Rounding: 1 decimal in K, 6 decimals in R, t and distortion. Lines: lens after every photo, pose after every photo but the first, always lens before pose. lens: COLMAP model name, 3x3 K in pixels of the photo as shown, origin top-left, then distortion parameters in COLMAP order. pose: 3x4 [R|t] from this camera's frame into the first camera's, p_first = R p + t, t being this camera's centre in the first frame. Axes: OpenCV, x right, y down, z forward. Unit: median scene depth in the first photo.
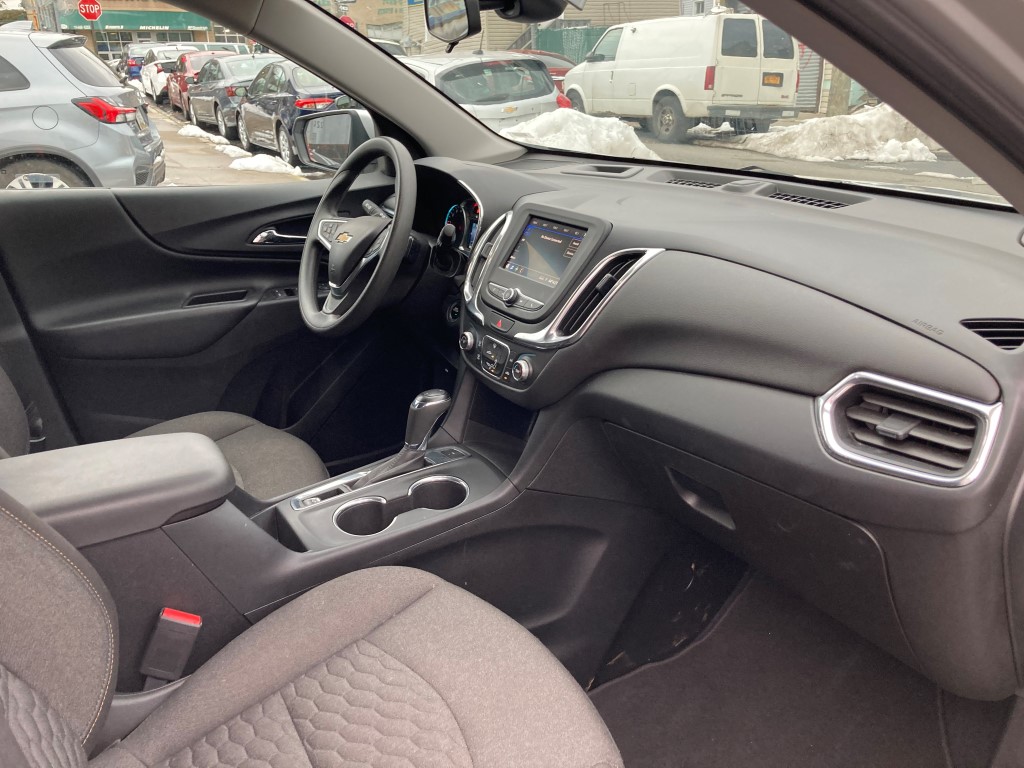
lens RADIAL K [[830.7, 0, 512.0], [0, 830.7, 384.0], [0, 0, 1]] dist [0.010530, 0.013089]
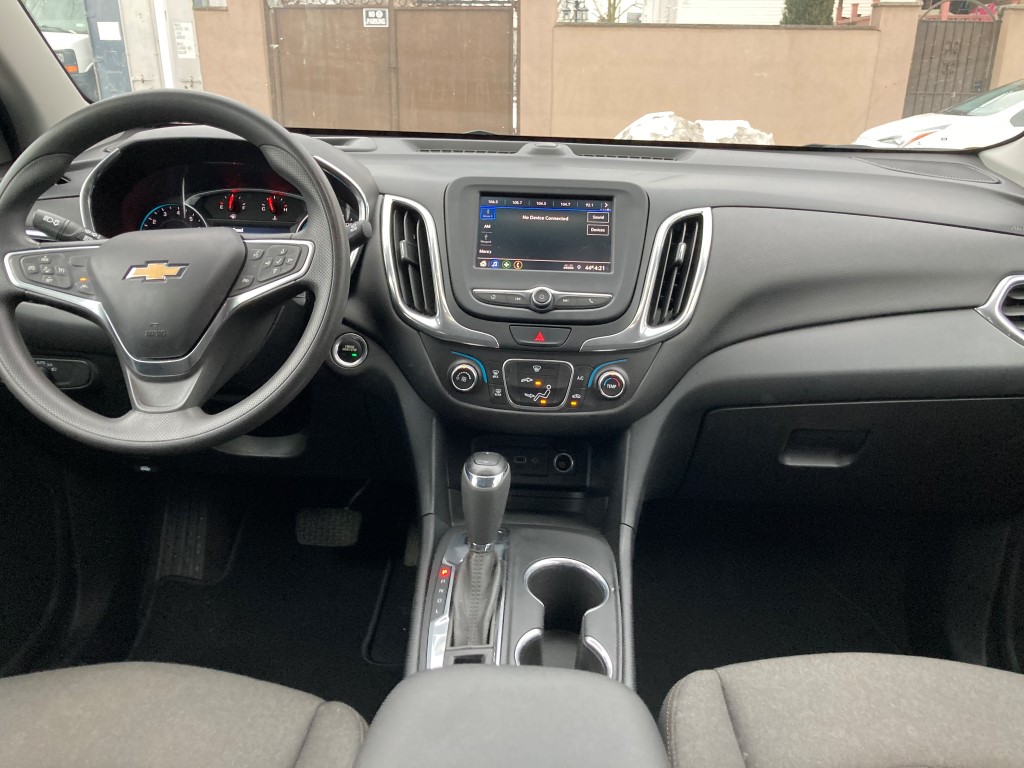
lens RADIAL K [[830.7, 0, 512.0], [0, 830.7, 384.0], [0, 0, 1]] dist [0.010530, 0.013089]
pose [[0.513776, -0.253056, 0.819754, -0.676785], [0.257285, 0.956977, 0.134165, -0.145034], [-0.818437, 0.141980, 0.556779, 0.646584]]
